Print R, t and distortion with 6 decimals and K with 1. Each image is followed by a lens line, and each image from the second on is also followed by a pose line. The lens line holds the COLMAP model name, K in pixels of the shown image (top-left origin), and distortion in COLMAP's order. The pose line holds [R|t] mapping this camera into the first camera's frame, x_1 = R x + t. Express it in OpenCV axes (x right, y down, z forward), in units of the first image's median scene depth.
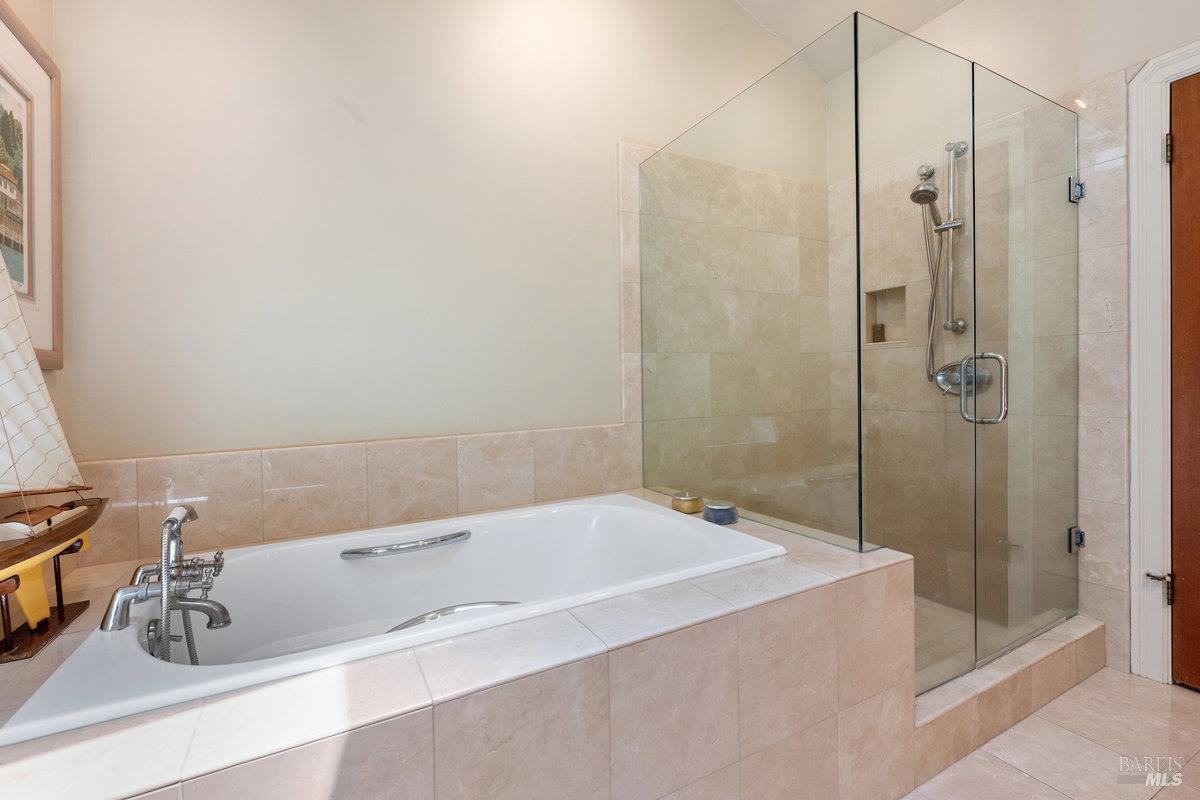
lens RADIAL K [[550.4, 0, 603.3], [0, 550.4, 400.2], [0, 0, 1]] dist [0.004201, -0.001057]
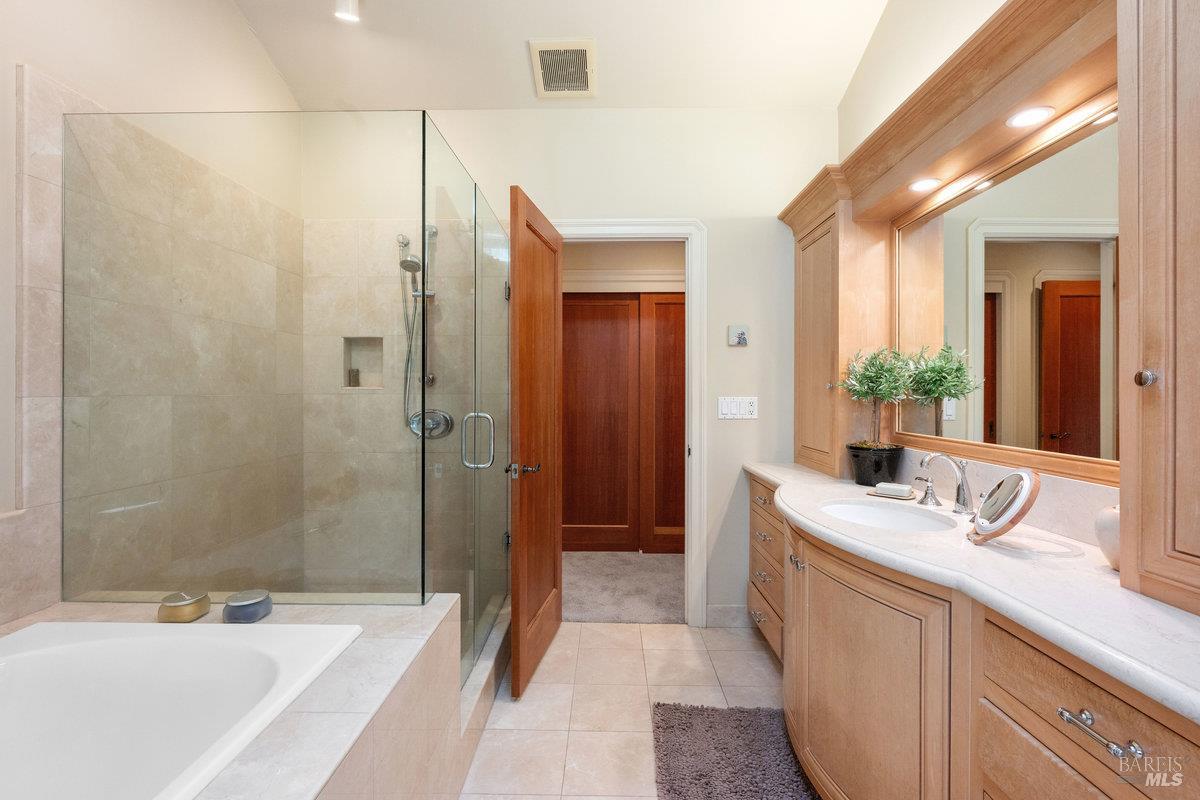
lens RADIAL K [[550.4, 0, 604.3], [0, 550.4, 395.9], [0, 0, 1]] dist [0.004201, -0.001057]
pose [[0.457419, 0.013236, 0.889153, -0.219163], [0.000391, 0.999886, -0.015086, -0.076375], [-0.889251, 0.007248, 0.457362, 0.116953]]
